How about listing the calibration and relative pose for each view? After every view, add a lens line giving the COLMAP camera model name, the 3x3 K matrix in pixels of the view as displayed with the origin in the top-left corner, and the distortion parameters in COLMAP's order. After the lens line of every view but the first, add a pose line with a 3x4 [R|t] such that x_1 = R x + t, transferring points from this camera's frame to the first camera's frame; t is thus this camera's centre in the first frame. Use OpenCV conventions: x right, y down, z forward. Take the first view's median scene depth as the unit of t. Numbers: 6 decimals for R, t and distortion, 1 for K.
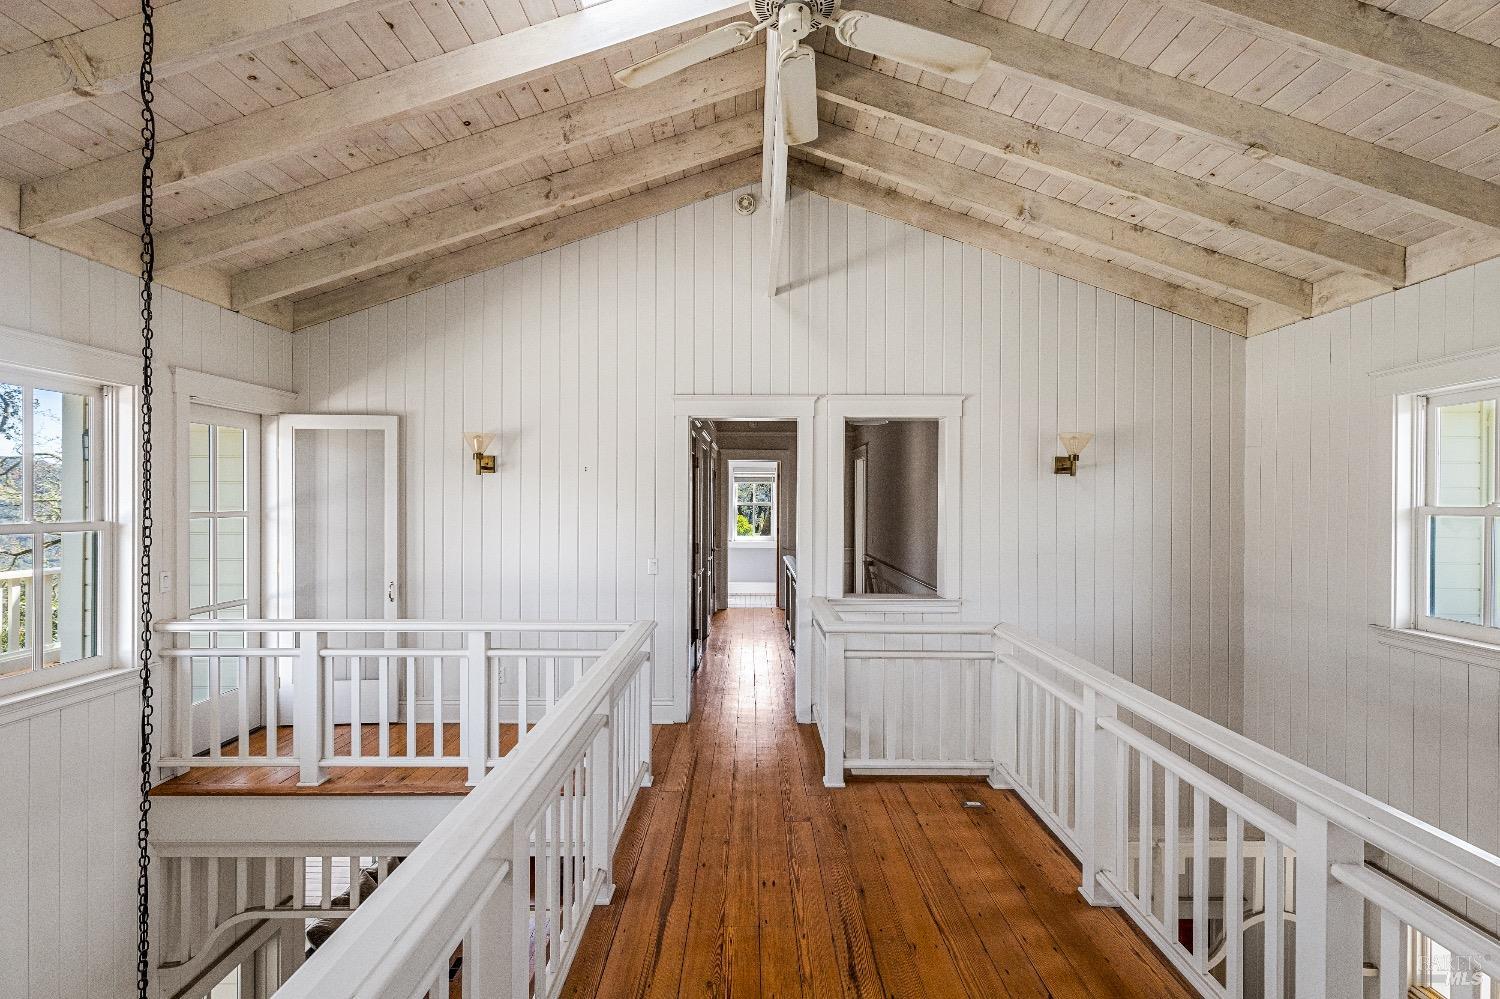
lens RADIAL K [[684.9, 0, 750.8], [0, 684.9, 500.9], [0, 0, 1]] dist [-0.001211, -0.000306]
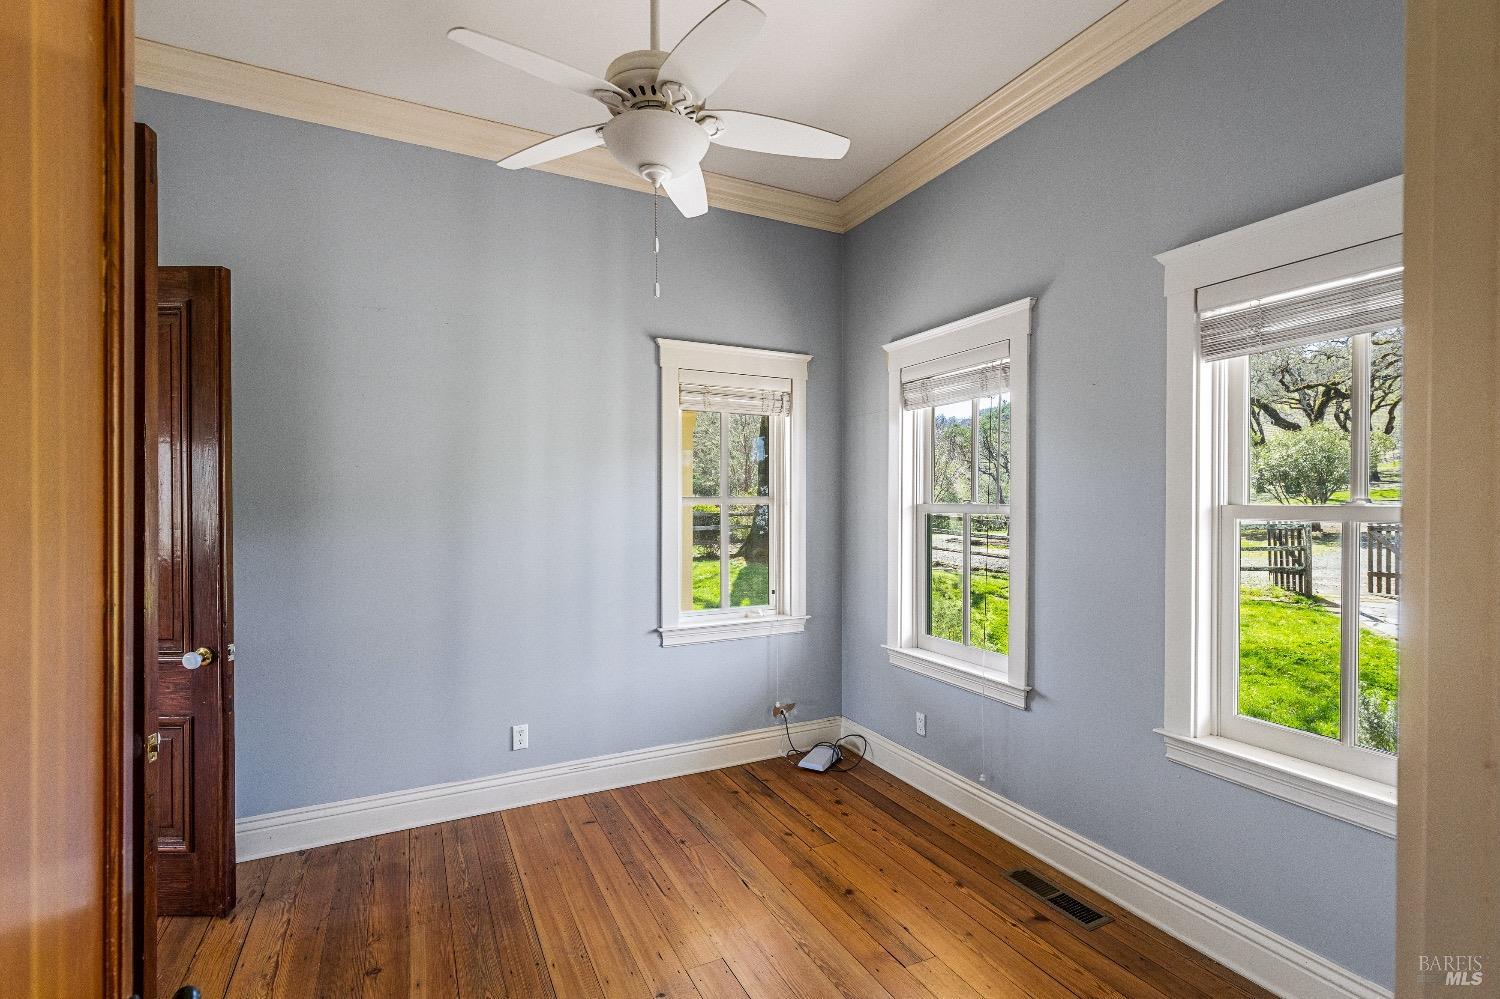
lens RADIAL K [[684.9, 0, 750.1], [0, 684.9, 501.3], [0, 0, 1]] dist [-0.001211, -0.000306]
pose [[0.894240, -0.002367, 0.447581, -0.123391], [0.001117, 0.999995, 0.003058, -0.000191], [-0.447586, -0.002235, 0.894238, 0.707823]]
